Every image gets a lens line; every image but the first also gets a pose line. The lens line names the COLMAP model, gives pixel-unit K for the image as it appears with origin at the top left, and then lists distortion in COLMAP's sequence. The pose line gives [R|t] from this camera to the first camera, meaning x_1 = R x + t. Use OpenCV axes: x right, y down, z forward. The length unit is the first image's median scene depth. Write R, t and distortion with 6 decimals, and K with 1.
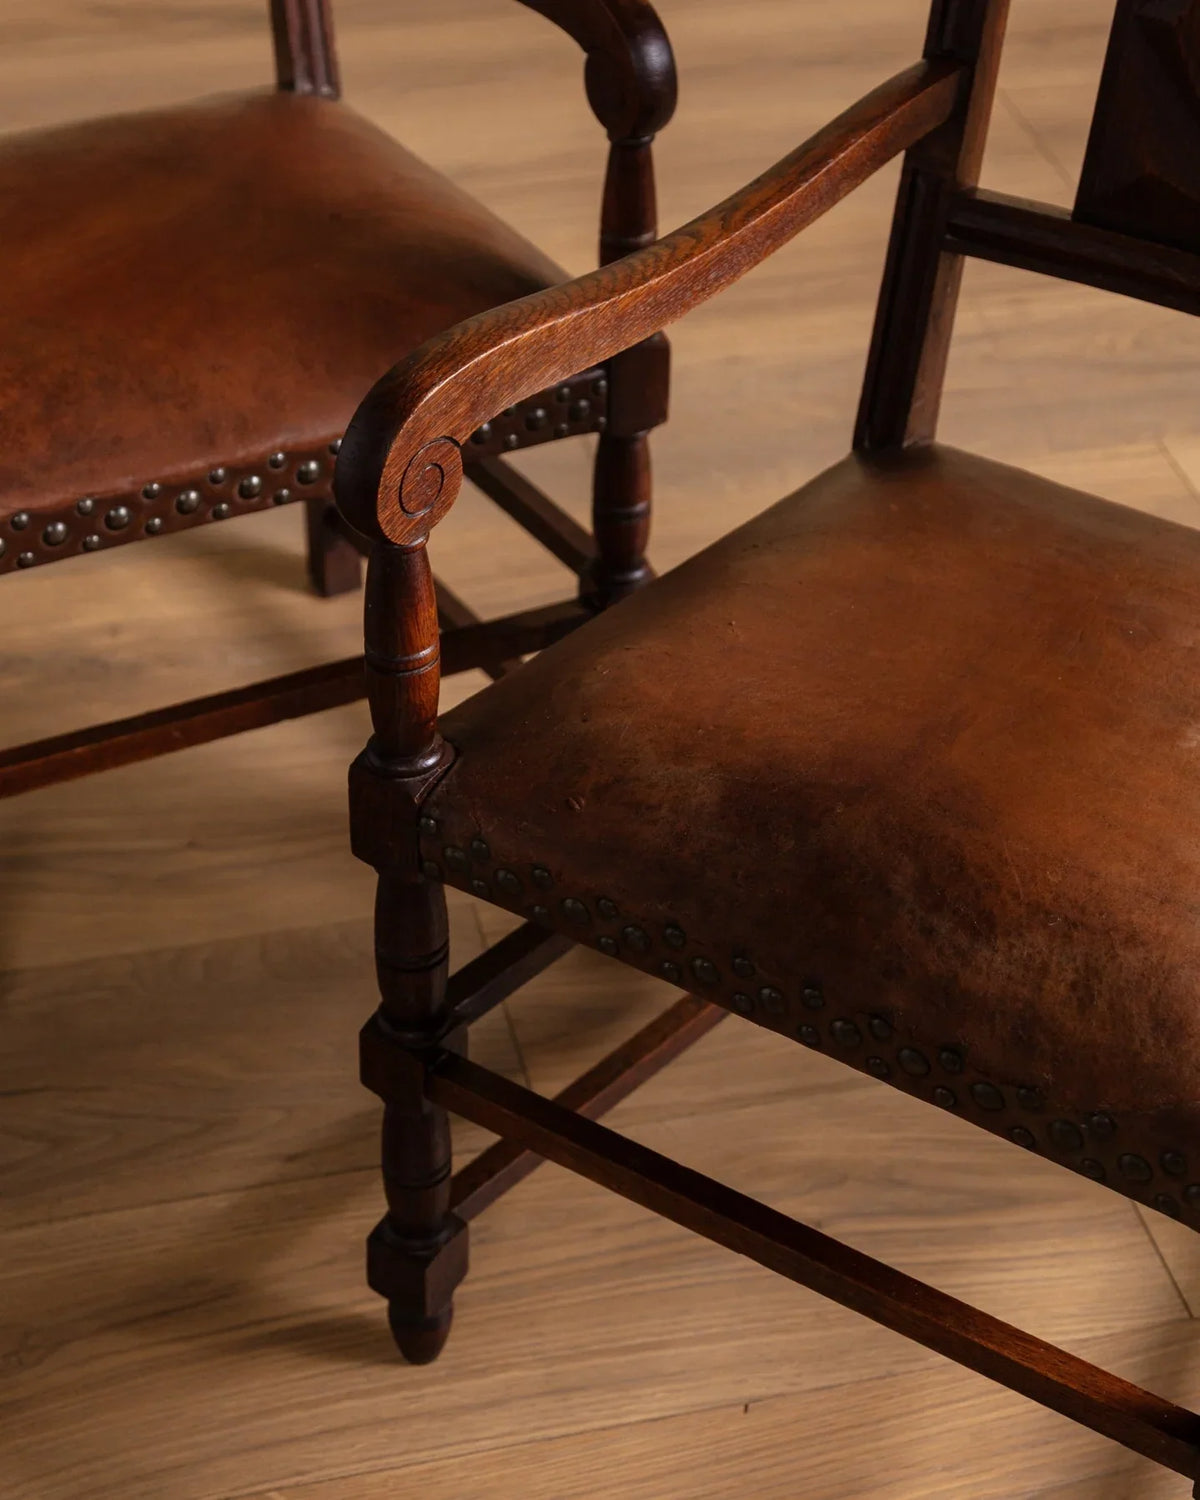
lens RADIAL K [[6147.8, 0, 600.0], [0, 6147.8, 750.0], [0, 0, 1]] dist [0.059411, 0.732954]
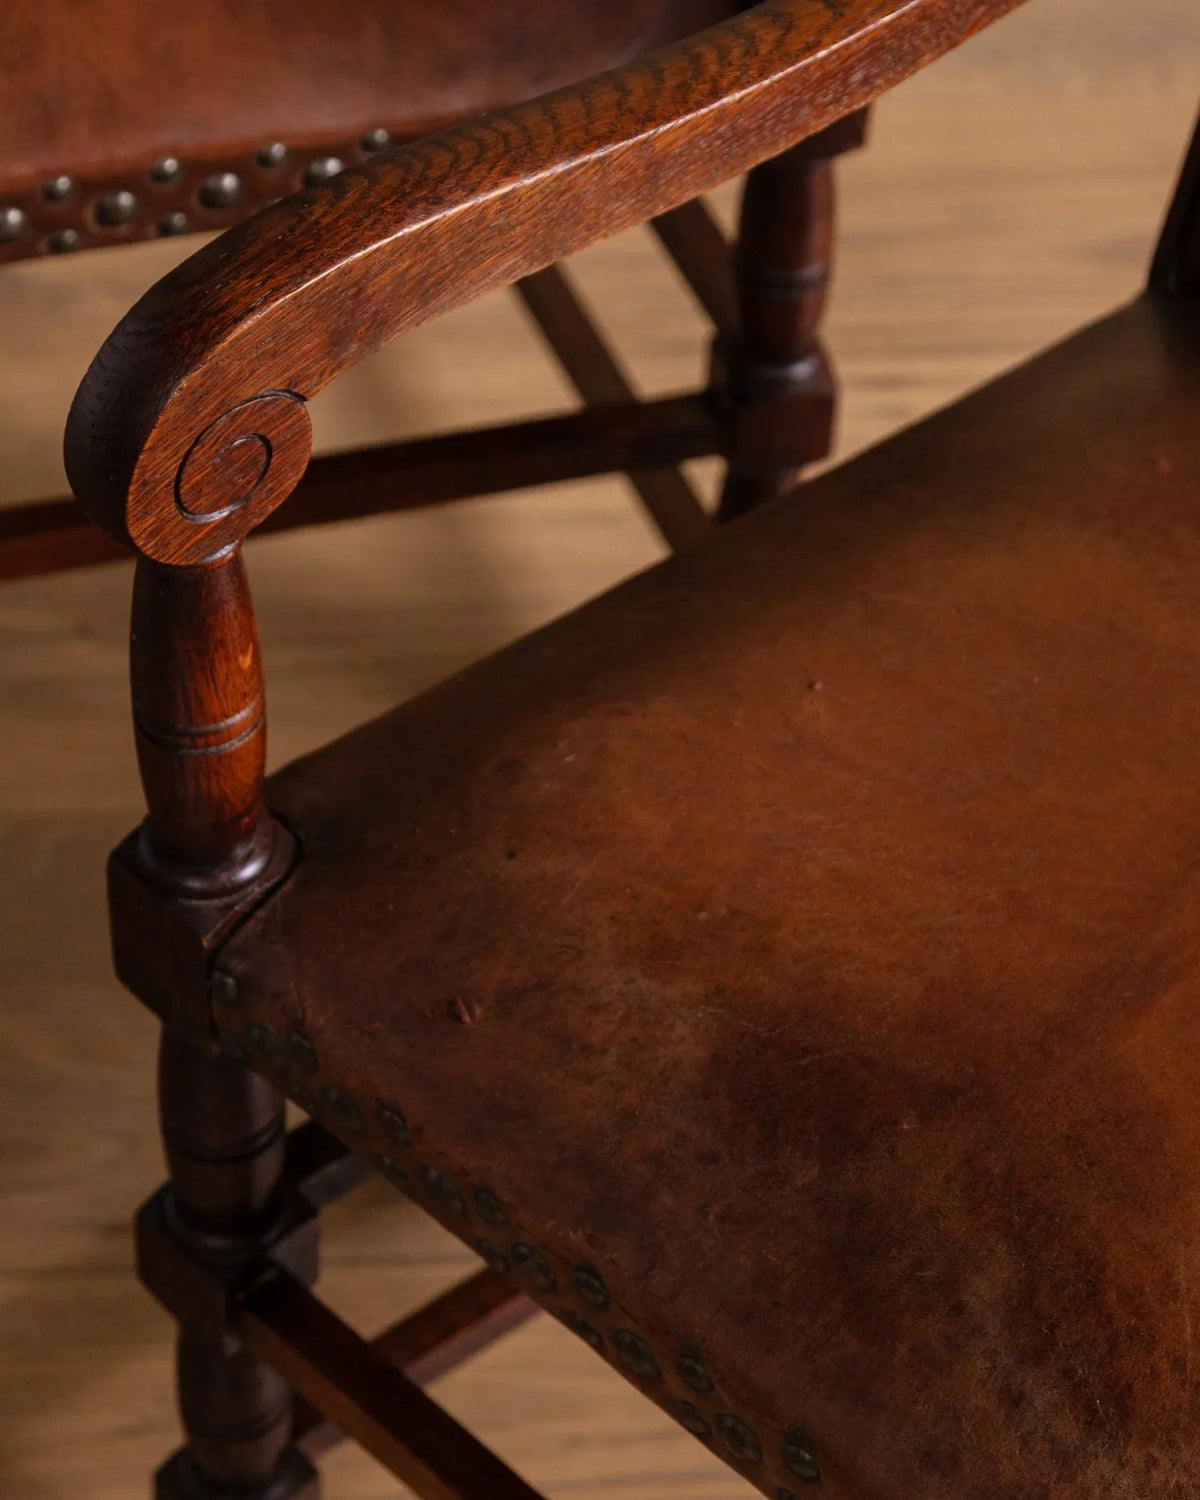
lens RADIAL K [[6147.8, 0, 600.0], [0, 6147.8, 750.0], [0, 0, 1]] dist [0.059411, 0.732954]
pose [[0.978655, 0.155894, -0.133909, 0.080565], [-0.114172, 0.954217, 0.276469, -0.172897], [0.170878, -0.255279, 0.951648, 0.467897]]
